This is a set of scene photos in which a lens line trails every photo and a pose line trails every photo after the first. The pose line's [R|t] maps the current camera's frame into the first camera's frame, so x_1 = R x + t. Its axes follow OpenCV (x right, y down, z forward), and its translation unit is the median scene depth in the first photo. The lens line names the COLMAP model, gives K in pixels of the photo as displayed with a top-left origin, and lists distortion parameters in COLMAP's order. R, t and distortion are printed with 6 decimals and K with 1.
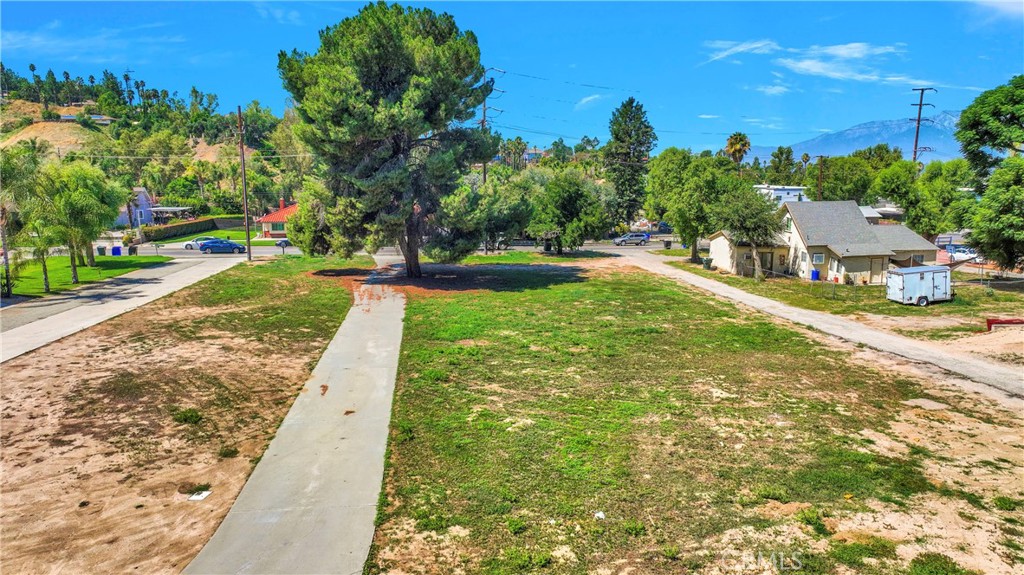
lens RADIAL K [[716.5, 0, 512.0], [0, 716.5, 287.5], [0, 0, 1]] dist [0.007181, 0.003449]
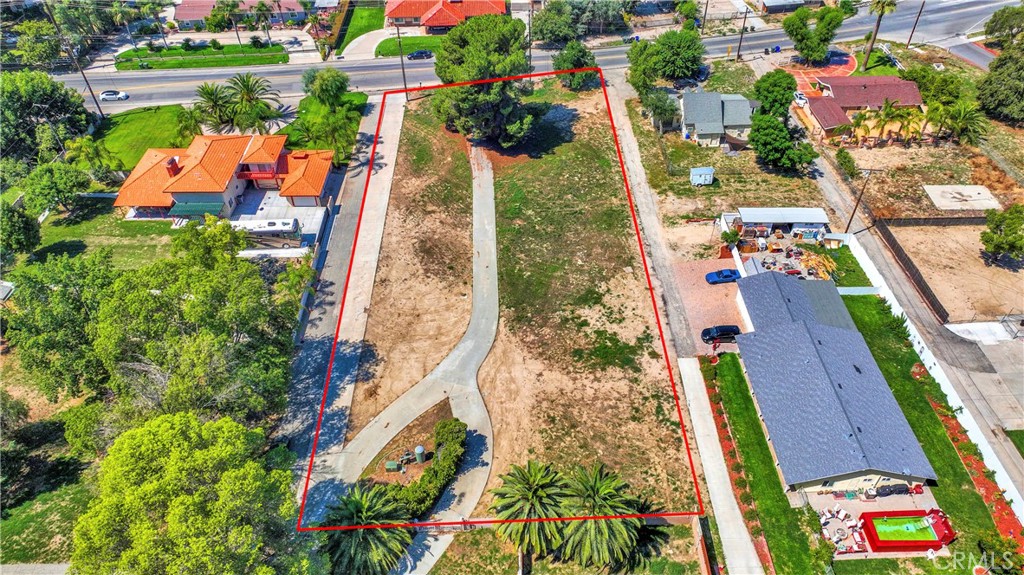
lens RADIAL K [[716.5, 0, 512.0], [0, 716.5, 287.5], [0, 0, 1]] dist [0.007181, 0.003449]
pose [[0.996571, 0.048289, -0.067186, 0.213323], [-0.002268, 0.827661, 0.561223, -2.165675], [0.082708, -0.559147, 0.824933, -2.619810]]
